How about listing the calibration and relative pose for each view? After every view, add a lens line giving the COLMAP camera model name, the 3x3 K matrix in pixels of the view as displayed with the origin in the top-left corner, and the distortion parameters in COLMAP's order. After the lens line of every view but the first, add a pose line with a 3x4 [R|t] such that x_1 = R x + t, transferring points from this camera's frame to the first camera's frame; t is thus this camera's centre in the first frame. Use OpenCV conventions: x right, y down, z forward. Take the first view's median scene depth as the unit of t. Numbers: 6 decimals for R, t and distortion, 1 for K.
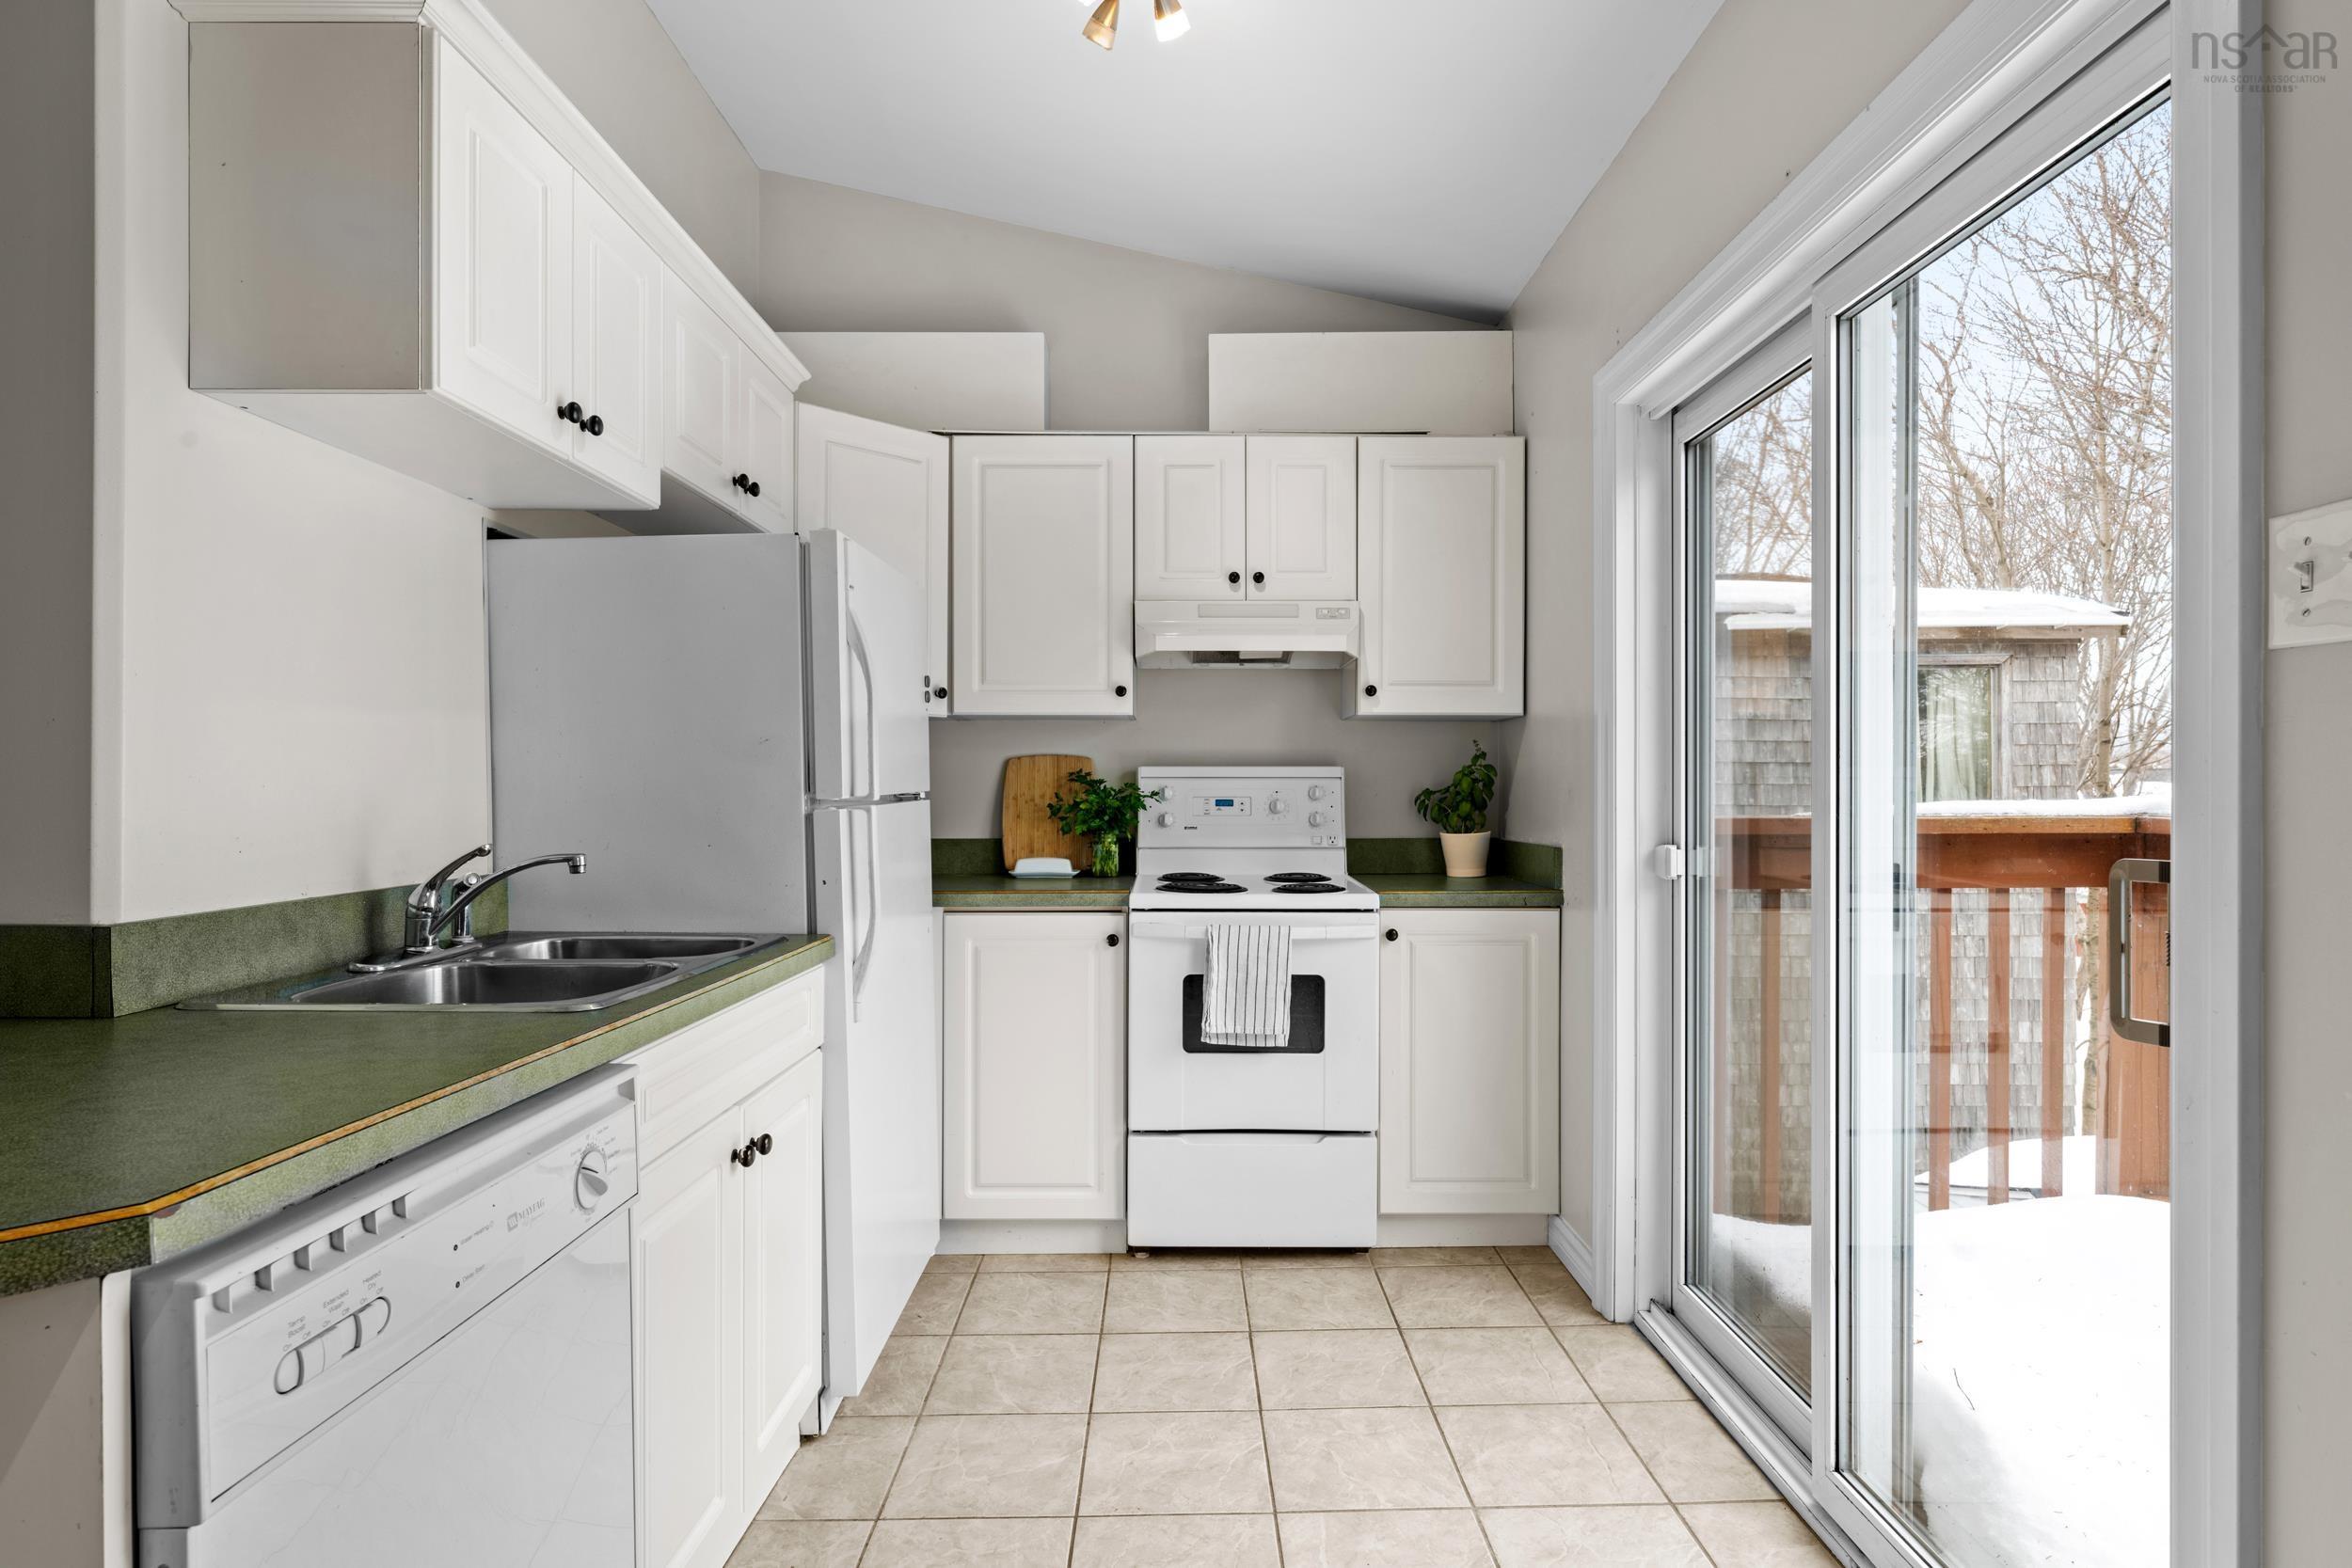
lens RADIAL K [[1202.0, 0, 1187.0], [0, 1202.0, 783.6], [0, 0, 1]] dist [0.000923, 0.000353]
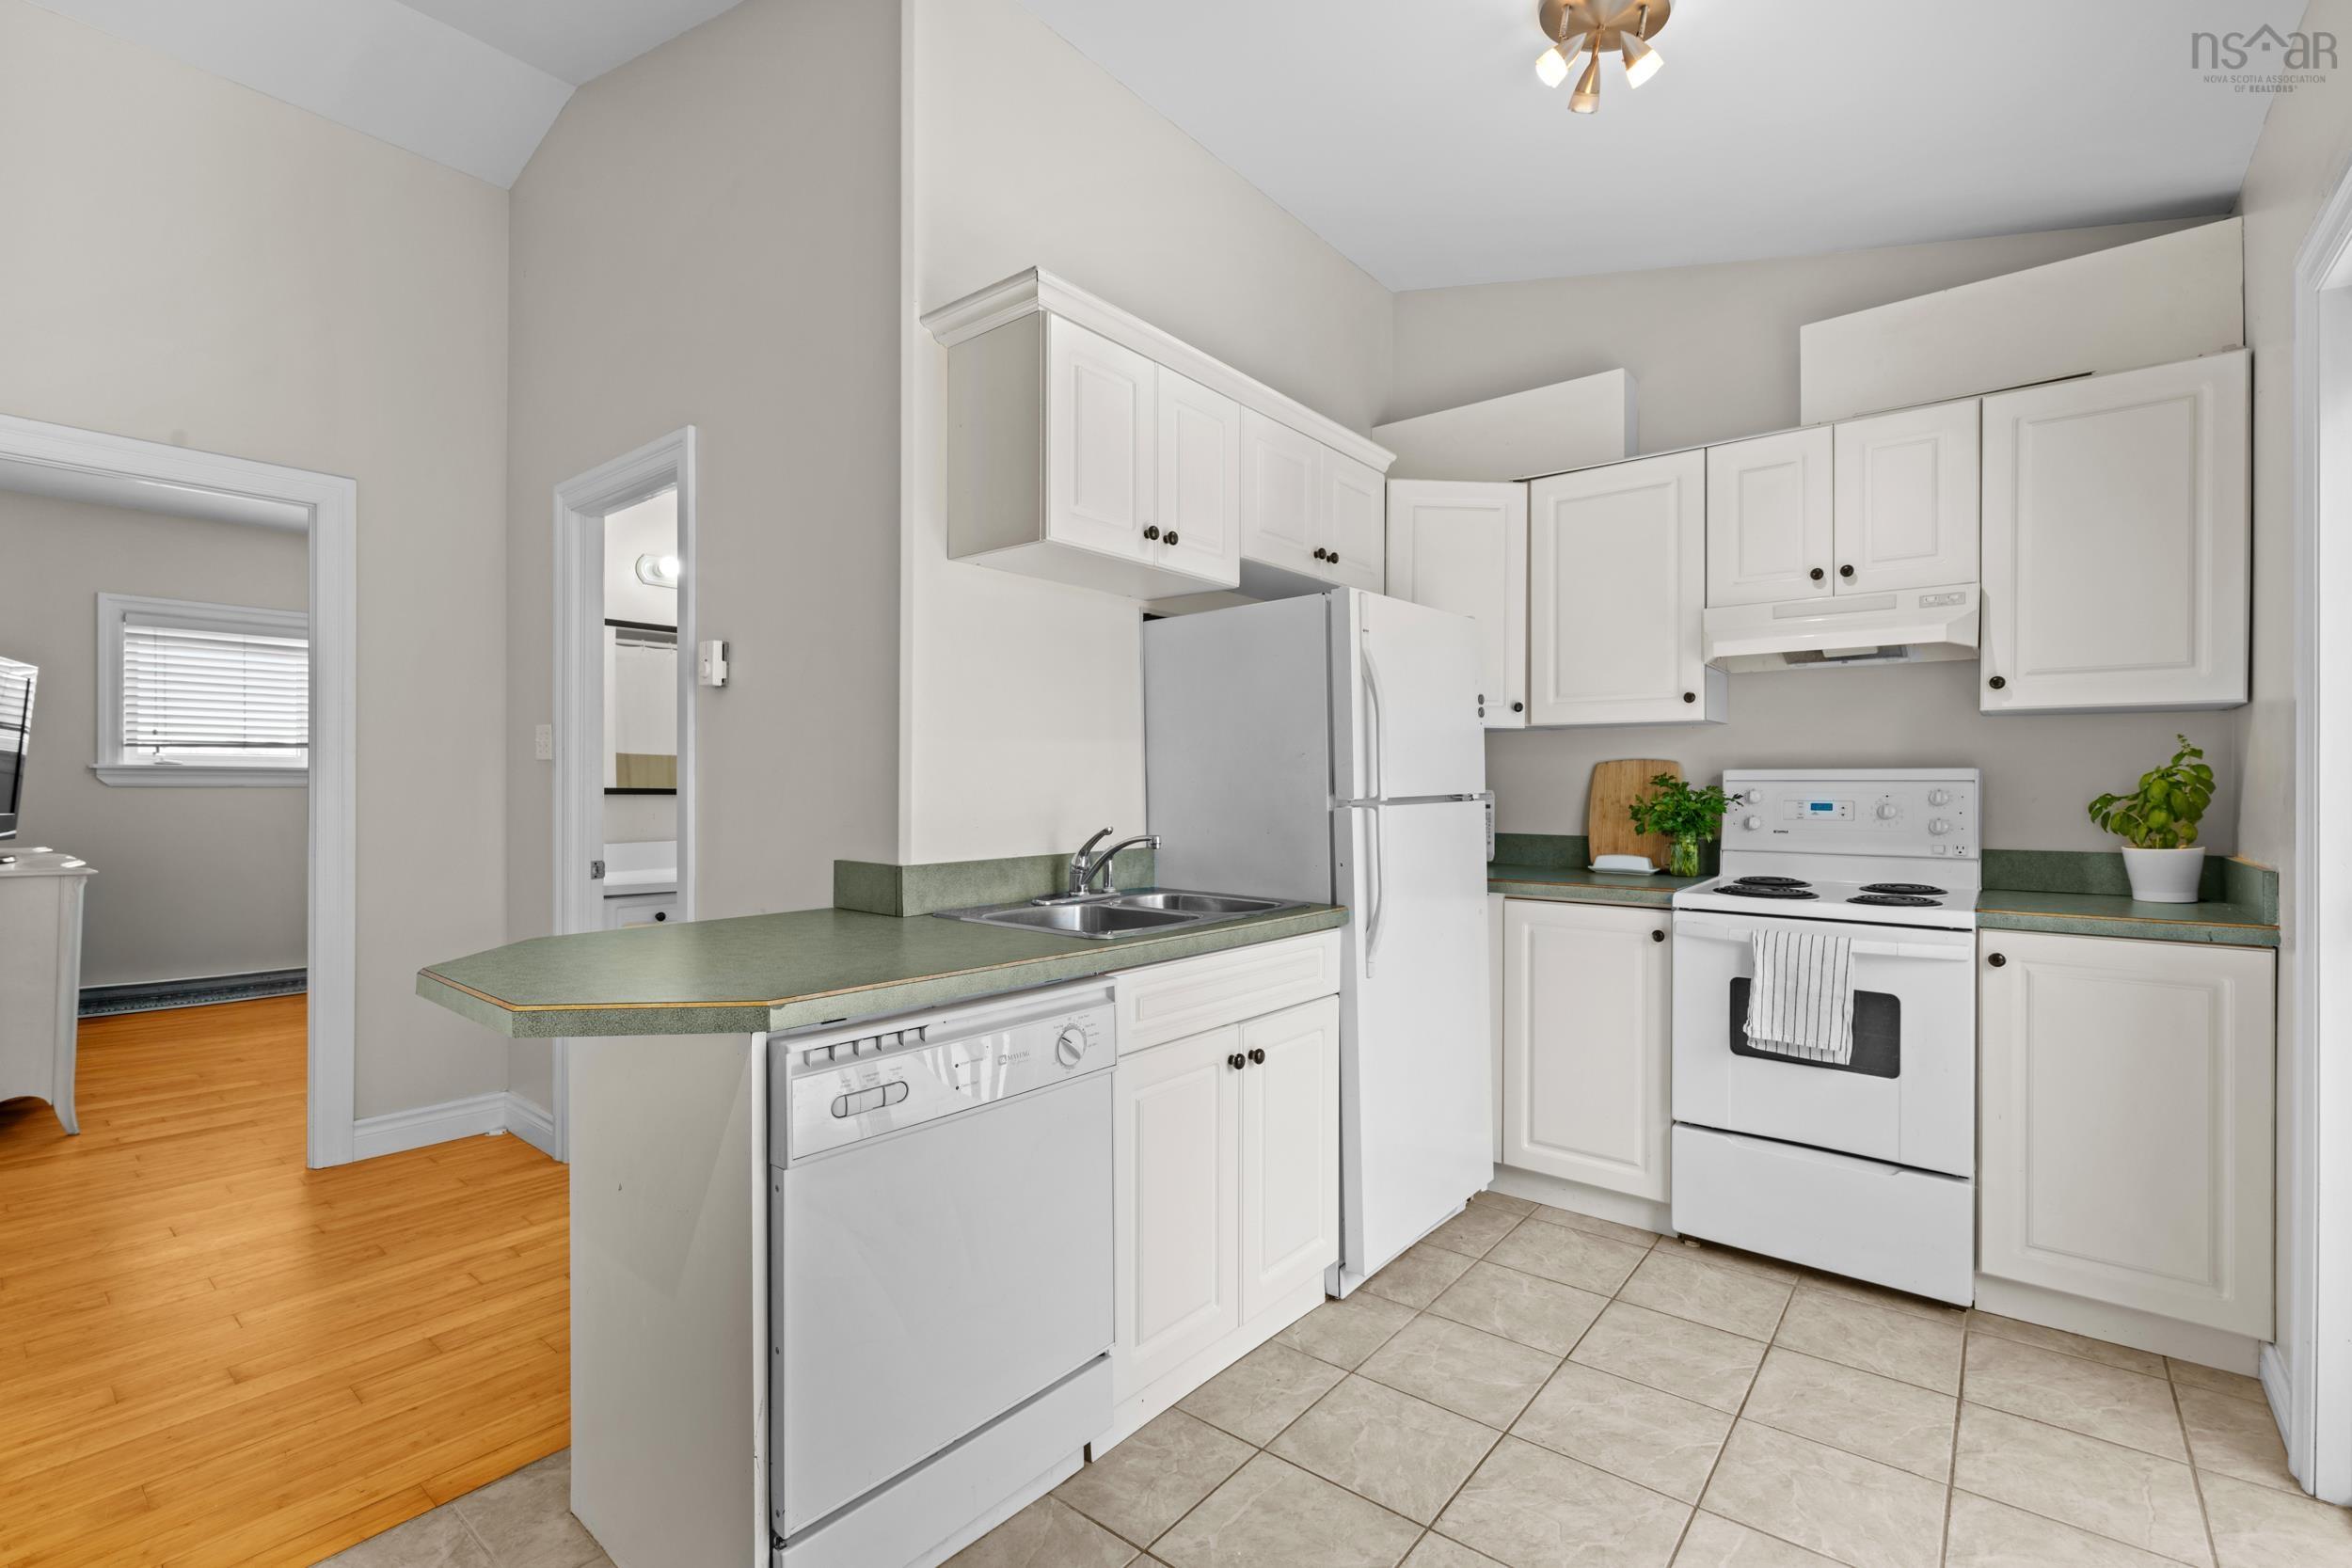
lens RADIAL K [[1050.1, 0, 1179.4], [0, 1050.1, 781.3], [0, 0, 1]] dist [0.003223, 0.000323]
pose [[0.771646, 0.000259, -0.636052, 0.204793], [-0.001052, 0.999999, -0.000868, -0.003885], [0.636051, 0.001339, 0.771646, 0.023384]]
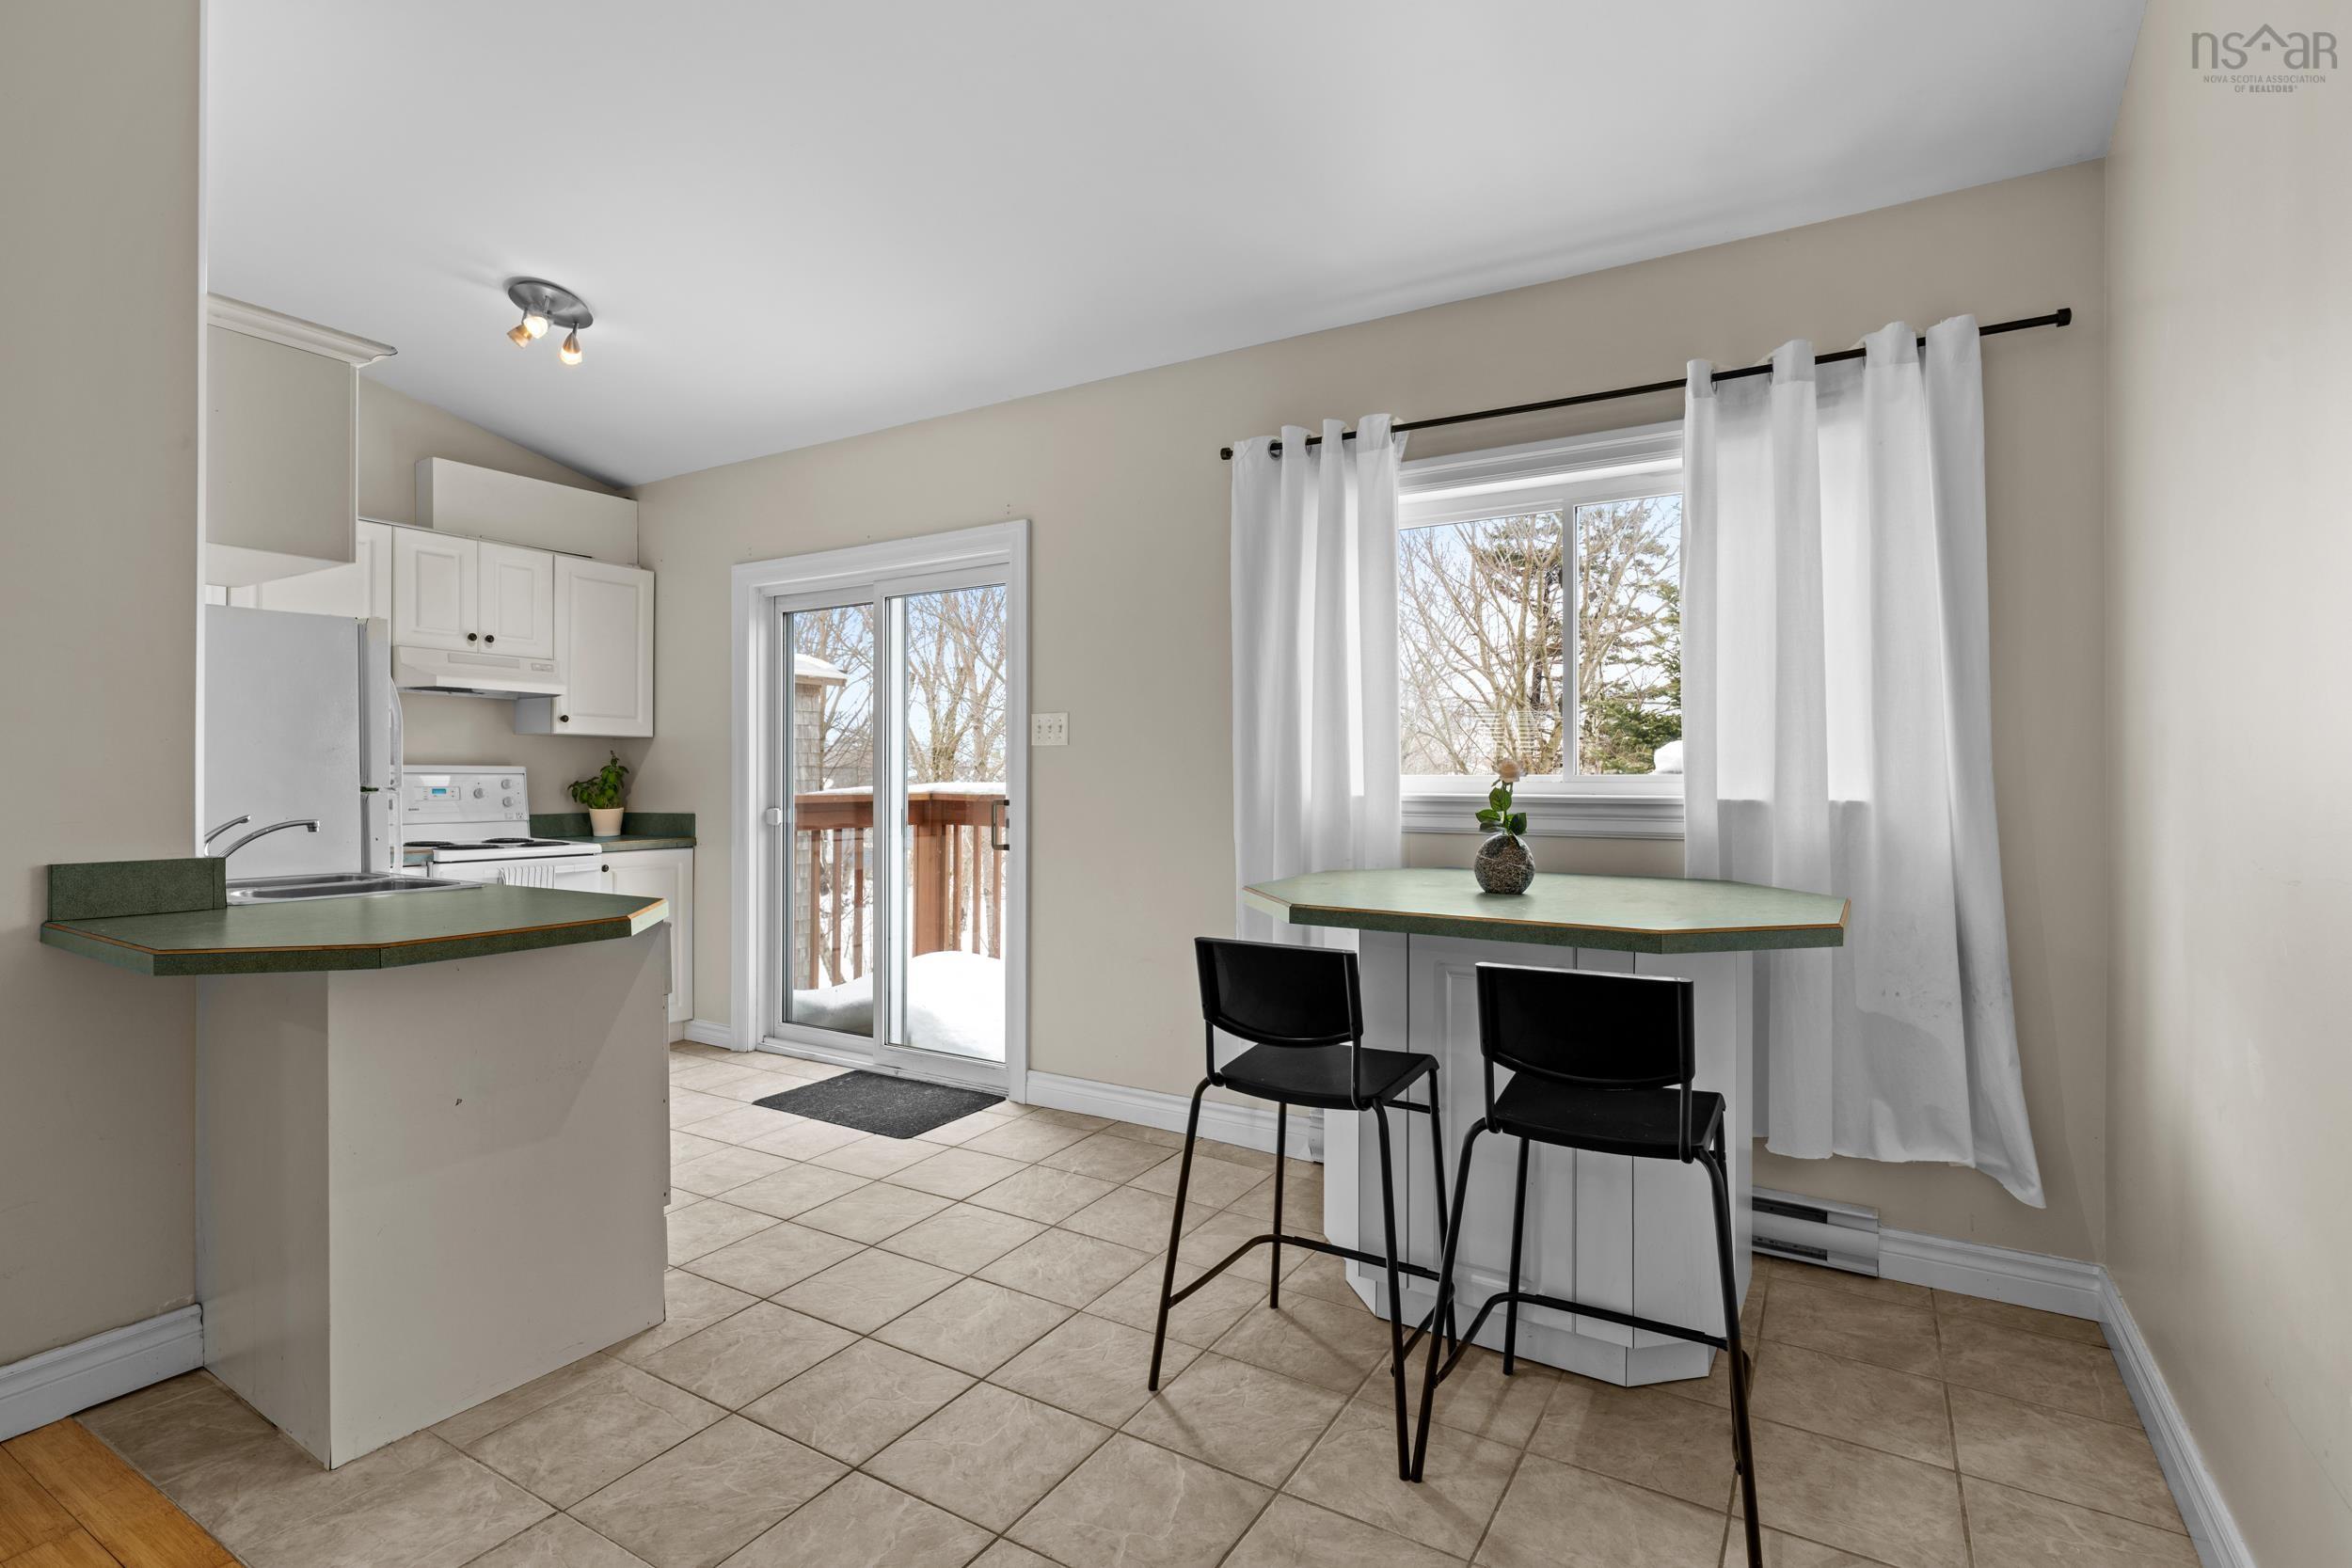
lens RADIAL K [[1101.9, 0, 1176.0], [0, 1101.9, 784.0], [0, 0, 1]] dist [0.000167, 0.000261]
pose [[0.530975, -0.001023, 0.847387, -0.729070], [-0.006825, 0.999962, 0.005484, -0.005662], [-0.847360, -0.008695, 0.530947, -0.503561]]
